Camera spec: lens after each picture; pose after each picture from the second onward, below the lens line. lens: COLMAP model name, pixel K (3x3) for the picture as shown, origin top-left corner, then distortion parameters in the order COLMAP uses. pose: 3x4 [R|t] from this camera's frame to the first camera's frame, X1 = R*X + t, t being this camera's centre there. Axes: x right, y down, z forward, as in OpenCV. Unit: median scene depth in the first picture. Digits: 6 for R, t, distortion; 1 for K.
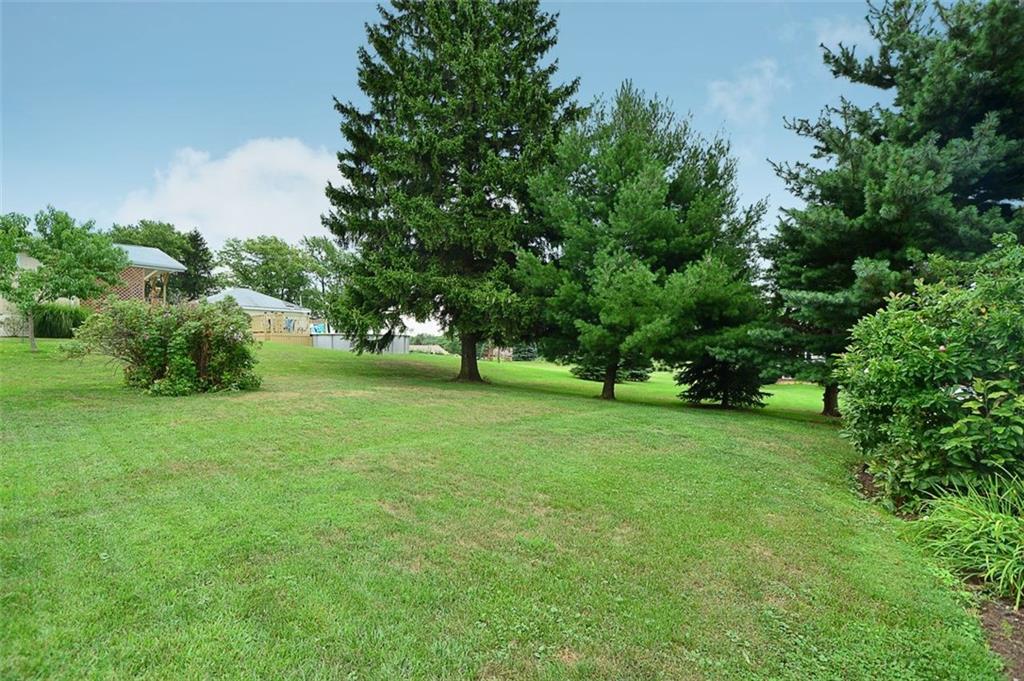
lens RADIAL K [[454.6, 0, 507.4], [0, 454.6, 347.4], [0, 0, 1]] dist [-0.079364, 0.032381]
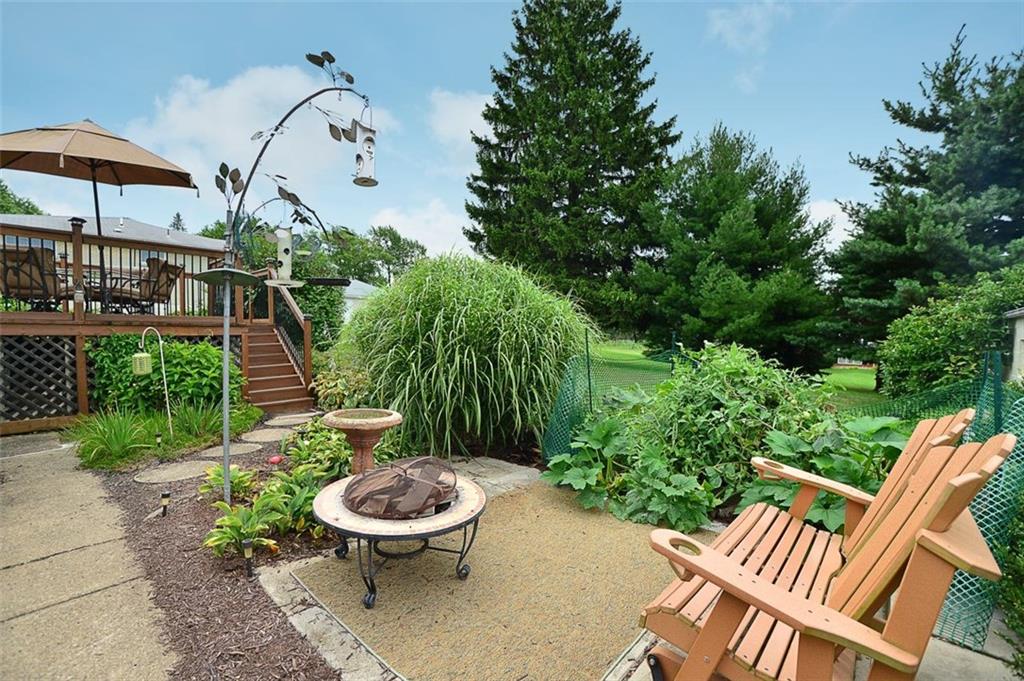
lens RADIAL K [[454.6, 0, 507.4], [0, 454.6, 347.4], [0, 0, 1]] dist [-0.079364, 0.032381]
pose [[0.996045, 0.008337, -0.088458, -0.271120], [-0.005071, 0.999299, 0.037093, -0.008716], [0.088705, -0.036498, 0.995389, -0.414294]]
